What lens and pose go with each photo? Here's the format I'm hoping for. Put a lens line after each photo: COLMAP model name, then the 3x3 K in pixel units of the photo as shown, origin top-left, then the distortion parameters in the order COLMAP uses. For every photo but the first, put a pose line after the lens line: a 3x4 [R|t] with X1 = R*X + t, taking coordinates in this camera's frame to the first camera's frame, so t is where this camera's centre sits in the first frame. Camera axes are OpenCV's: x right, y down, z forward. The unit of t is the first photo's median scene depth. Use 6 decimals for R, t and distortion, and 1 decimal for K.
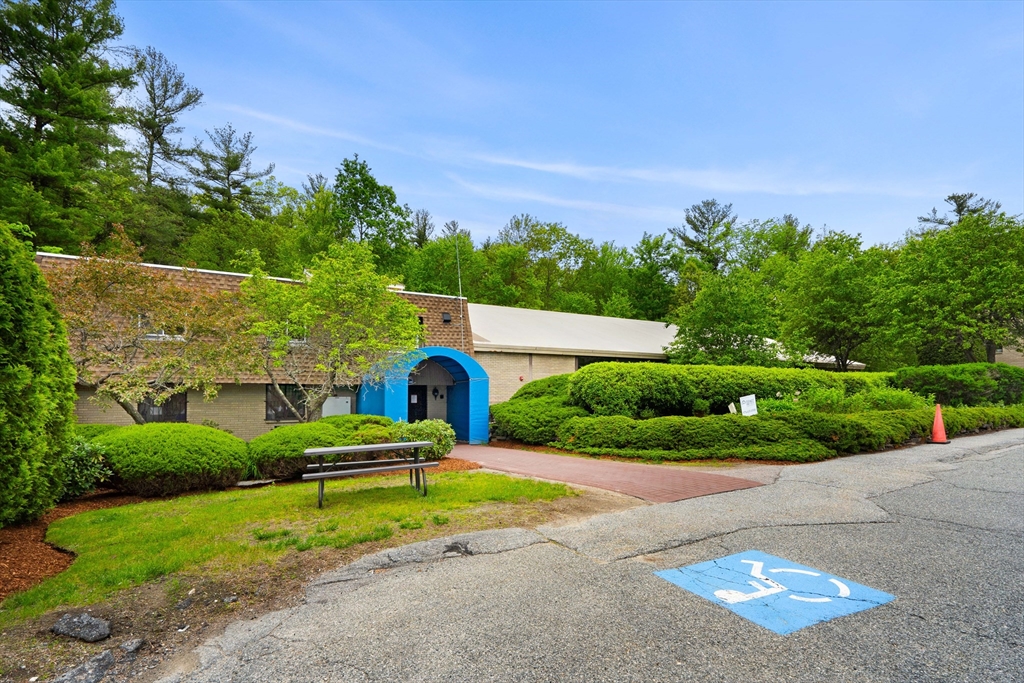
lens RADIAL K [[492.7, 0, 509.8], [0, 492.7, 361.1], [0, 0, 1]] dist [0.001595, 0.000058]
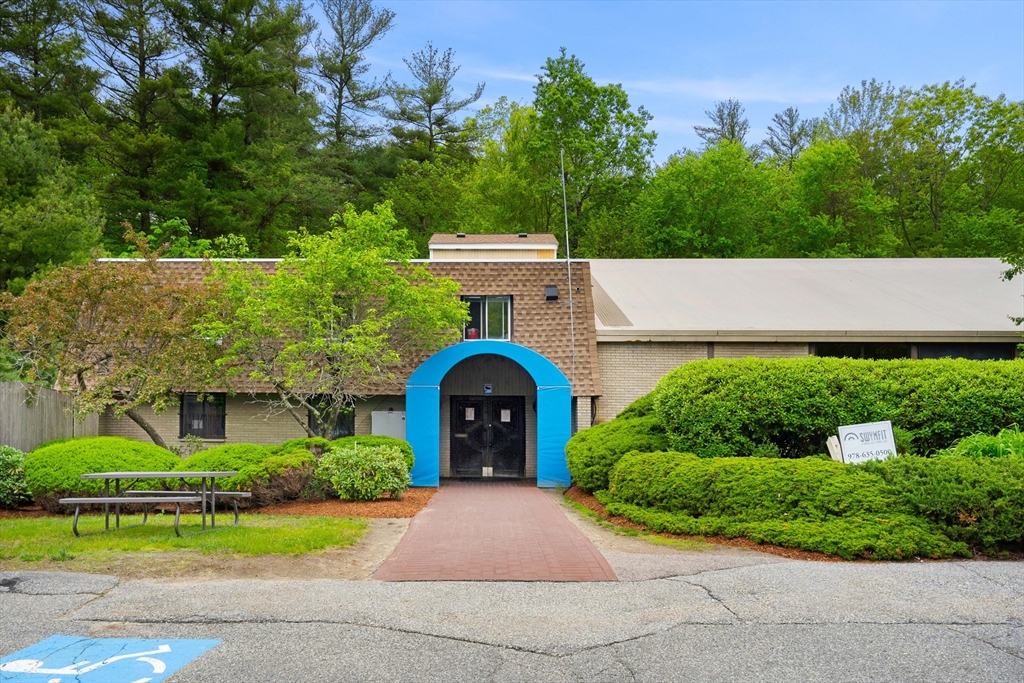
lens RADIAL K [[810.6, 0, 512.0], [0, 810.6, 343.5], [0, 0, 1]] dist [0.004824, -0.003164]
pose [[0.841189, -0.028982, -0.539964, 0.217777], [0.025036, 0.999579, -0.014650, -0.003253], [0.540161, -0.001195, 0.841561, 0.033370]]
